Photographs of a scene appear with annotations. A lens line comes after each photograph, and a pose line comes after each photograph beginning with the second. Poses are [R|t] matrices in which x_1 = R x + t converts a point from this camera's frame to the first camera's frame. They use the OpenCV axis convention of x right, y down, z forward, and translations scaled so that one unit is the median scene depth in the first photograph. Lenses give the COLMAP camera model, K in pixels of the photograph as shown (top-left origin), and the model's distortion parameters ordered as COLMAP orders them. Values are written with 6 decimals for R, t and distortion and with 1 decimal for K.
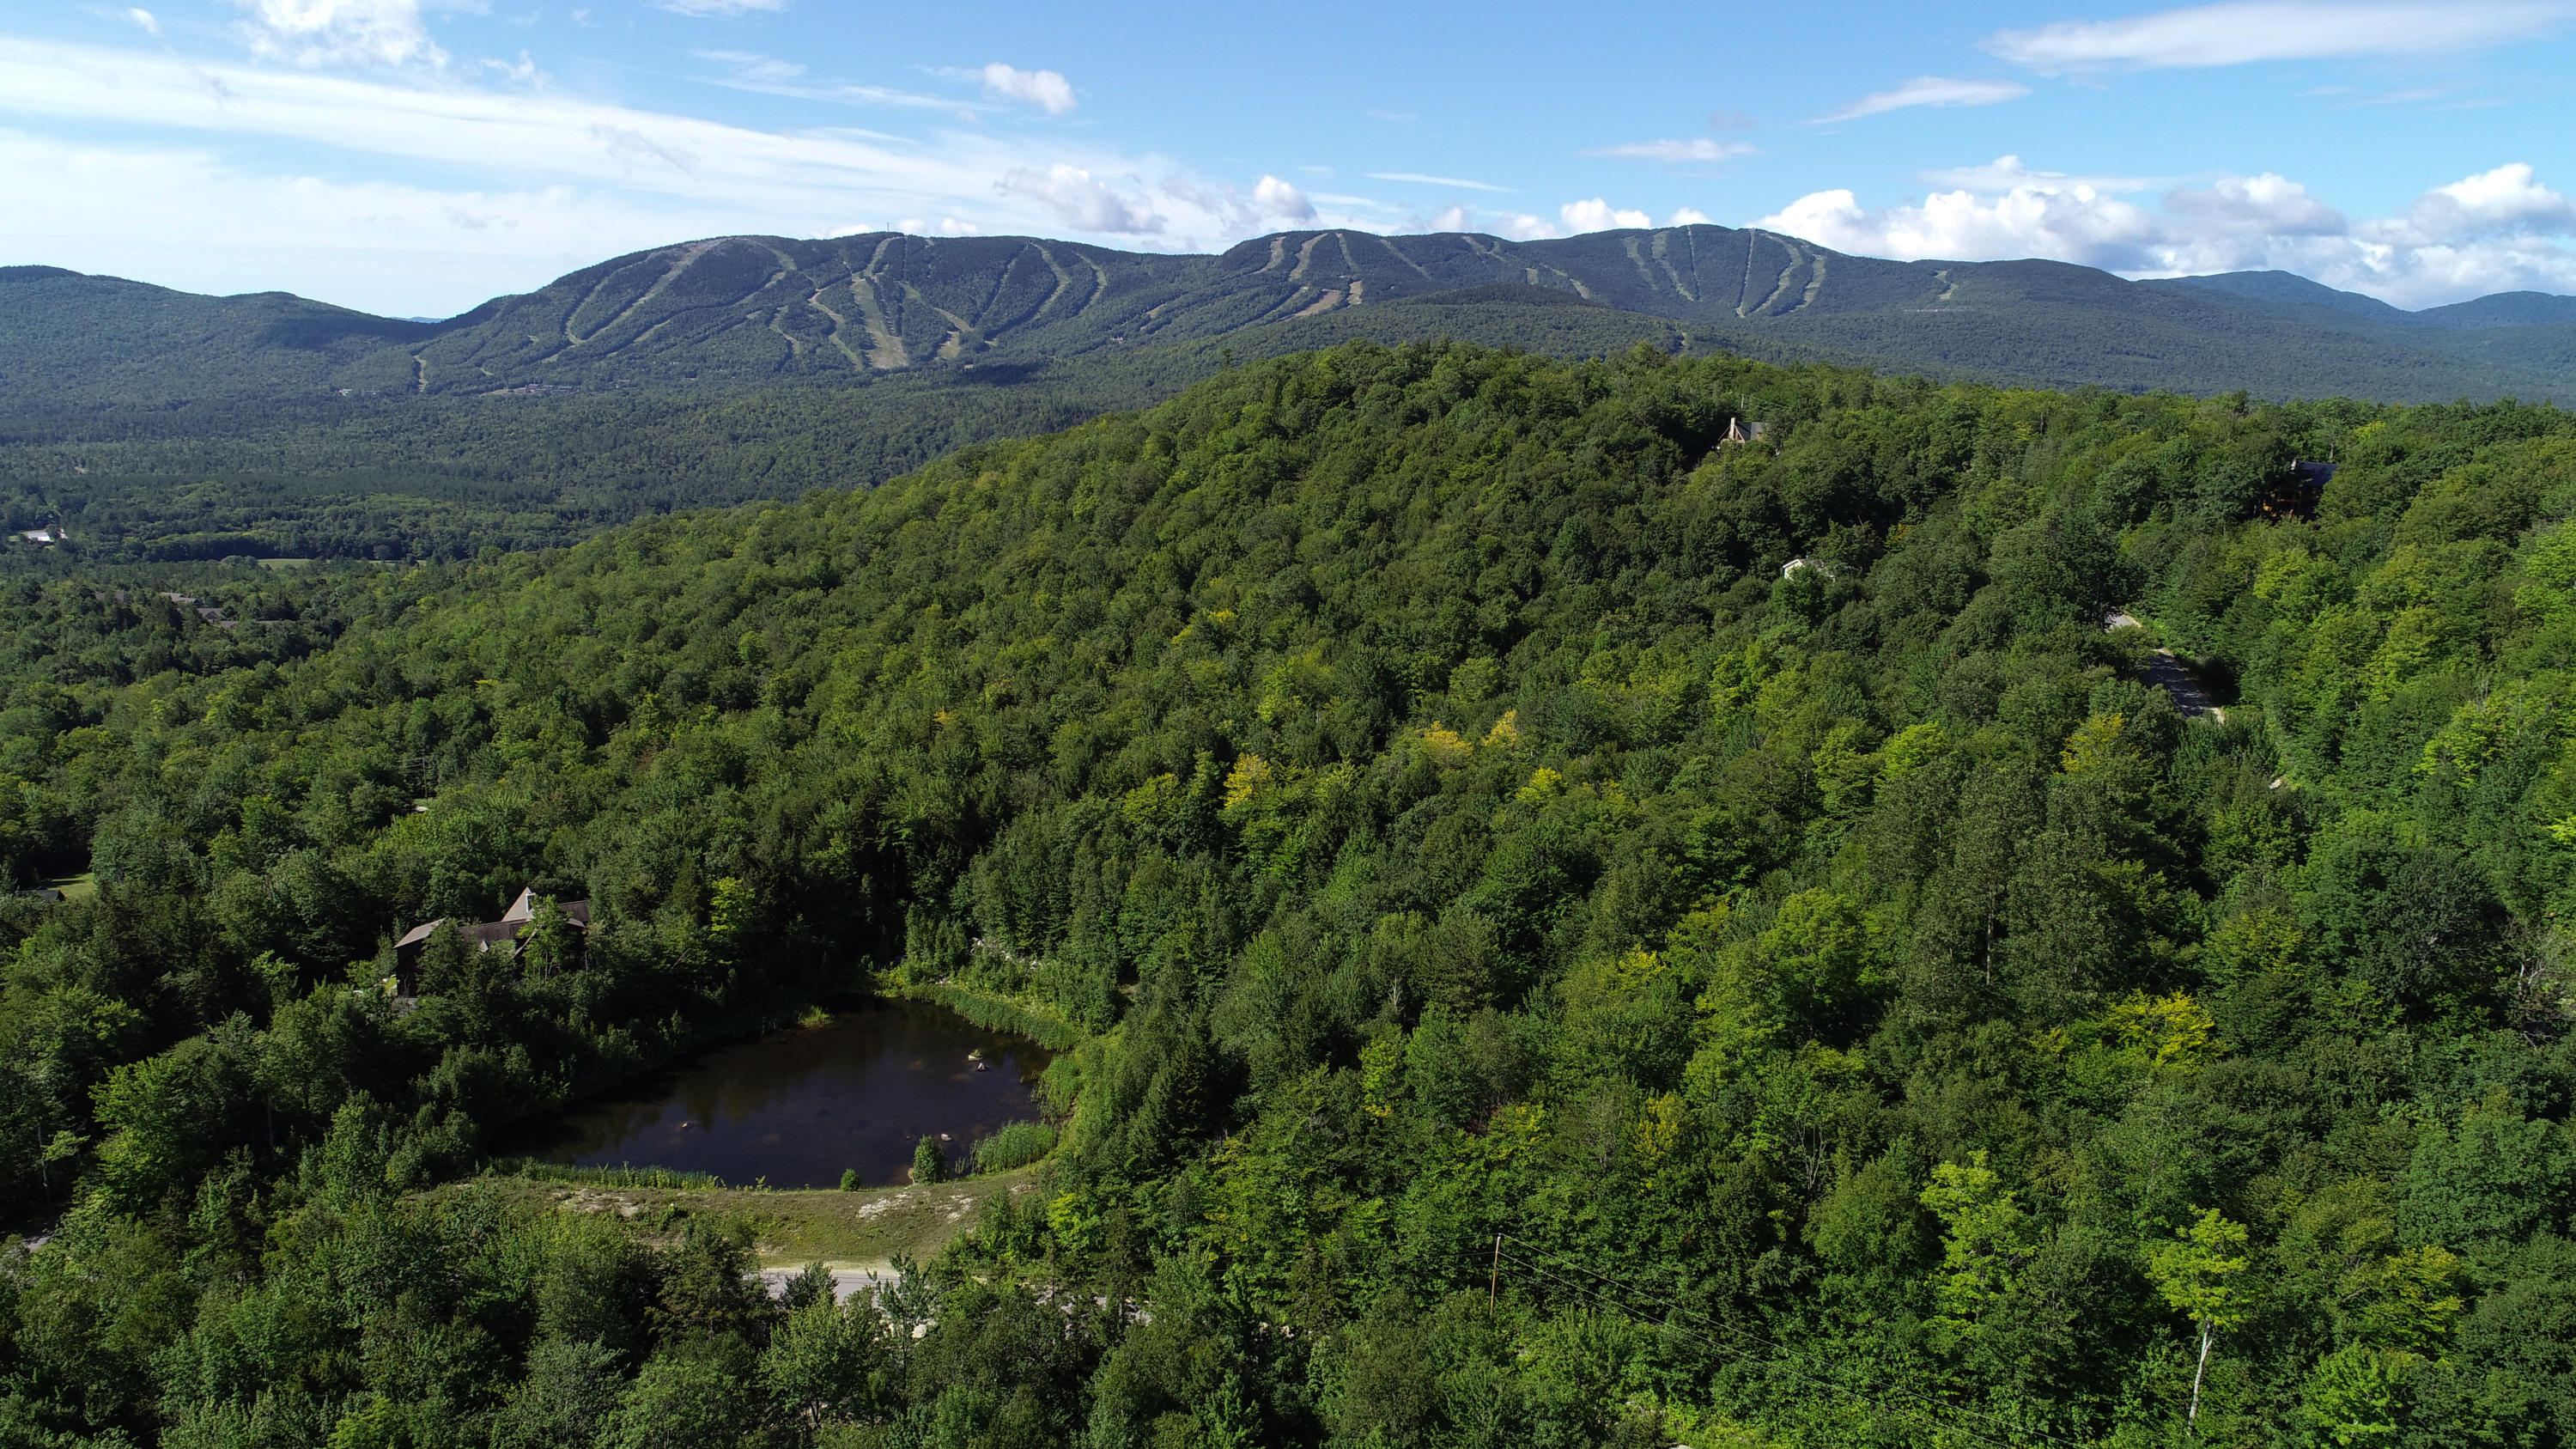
lens RADIAL K [[1779.5, 0, 1248.3], [0, 1779.5, 678.9], [0, 0, 1]] dist [-0.000266, -0.001166]
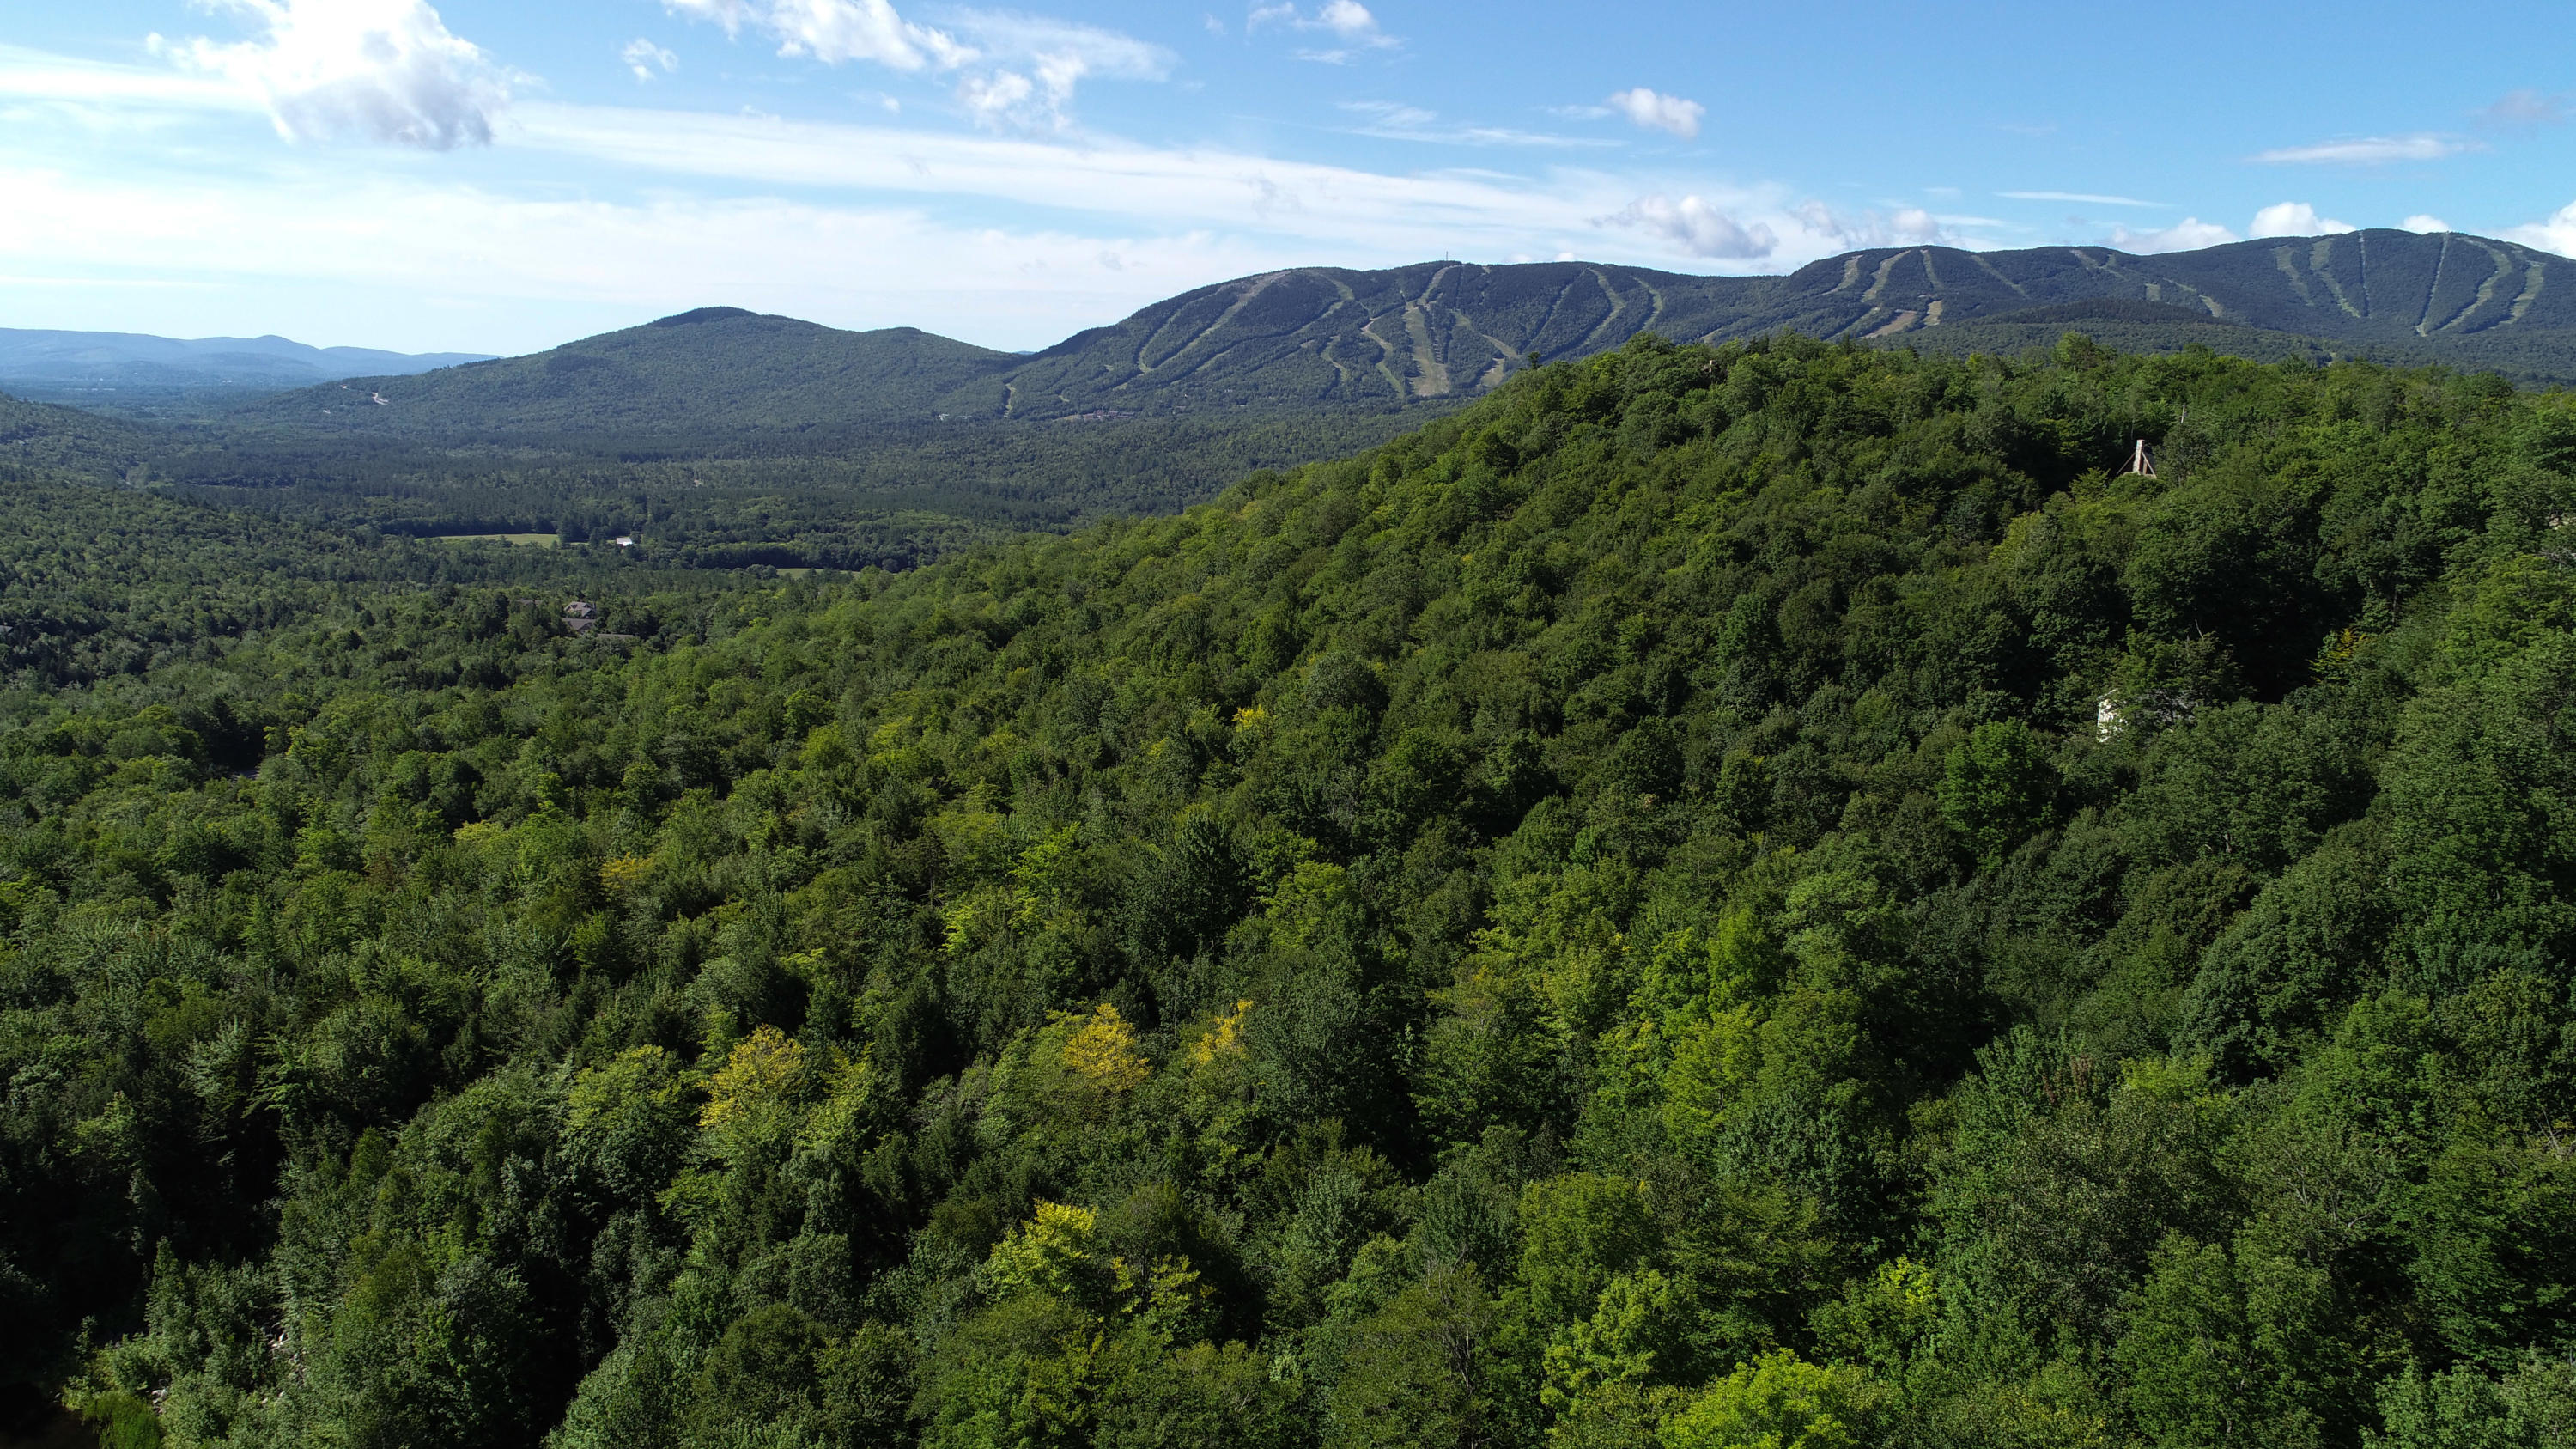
lens RADIAL K [[1729.0, 0, 1259.1], [0, 1729.0, 729.3], [0, 0, 1]] dist [0.001757, -0.002423]
pose [[0.947710, 0.061042, -0.313240, 0.349956], [-0.056045, 0.998117, 0.024940, -0.082259], [0.314172, -0.006080, 0.949347, 0.629191]]
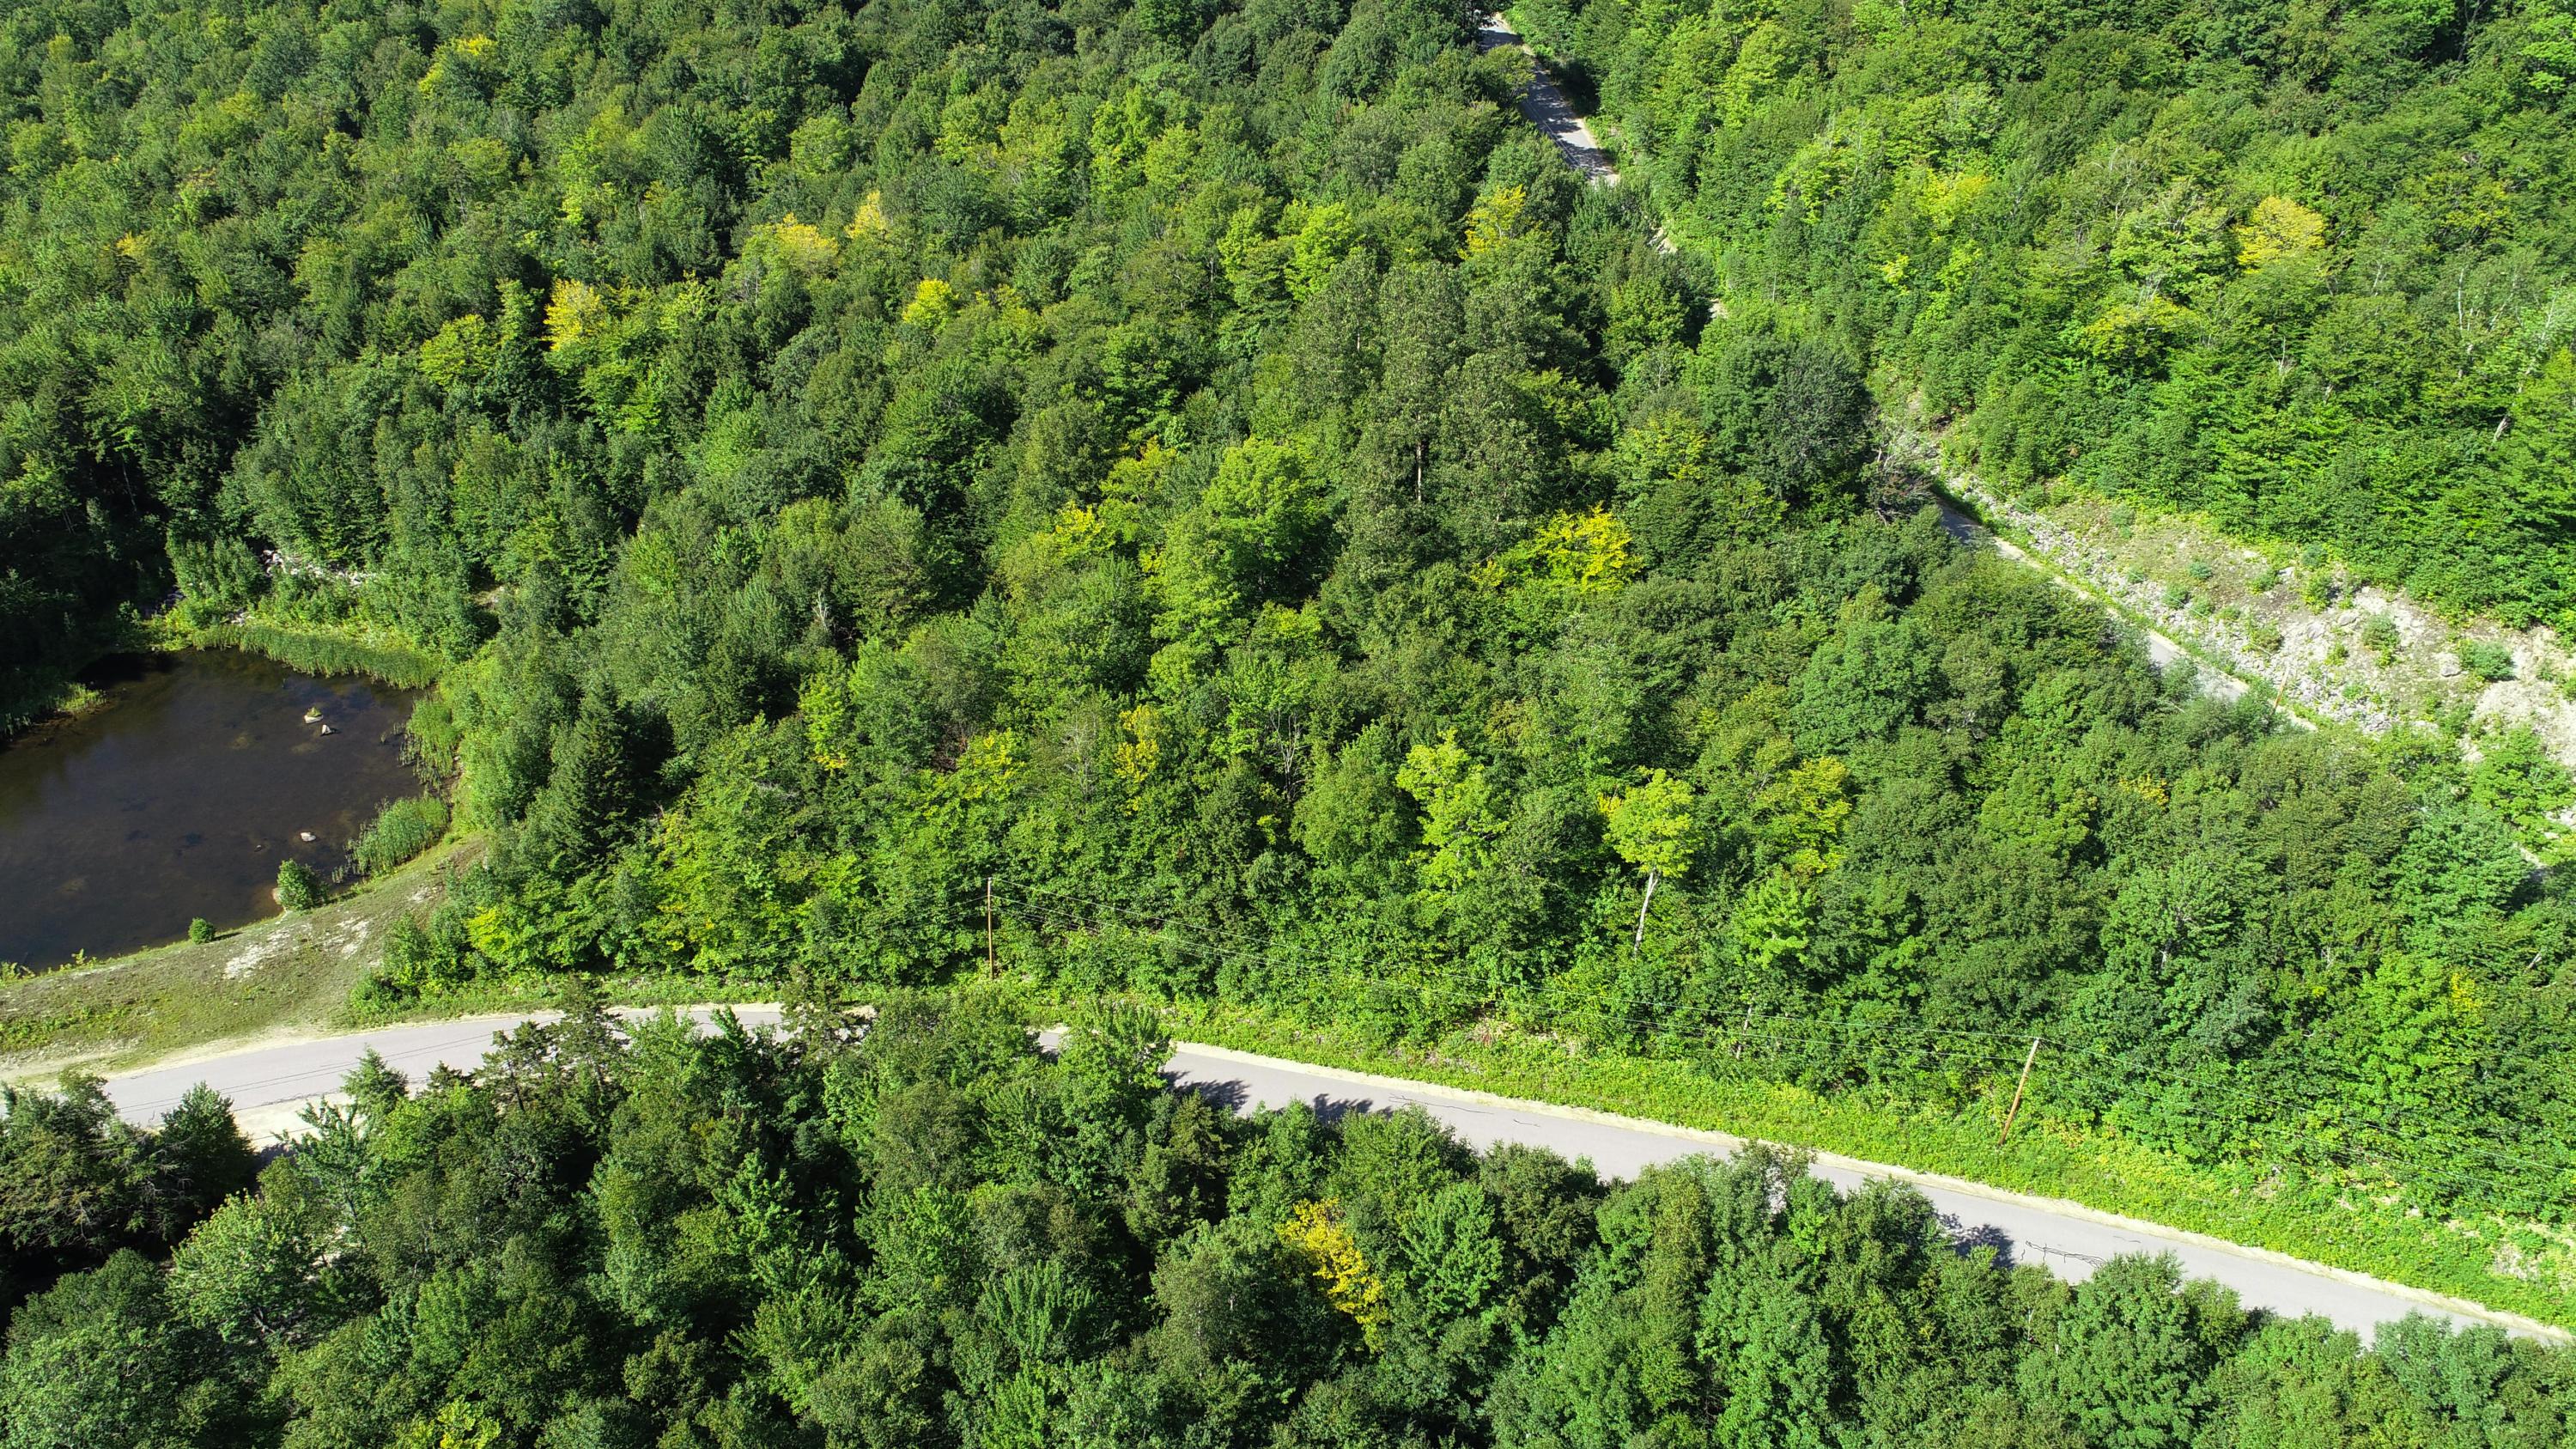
lens RADIAL K [[1782.3, 0, 1288.0], [0, 1782.3, 724.5], [0, 0, 1]] dist [-0.005311, 0.002242]
pose [[0.921964, -0.202024, 0.330407, -0.007278], [0.057364, 0.914985, 0.399389, -0.094396], [-0.383003, -0.349269, 0.855172, 0.100551]]
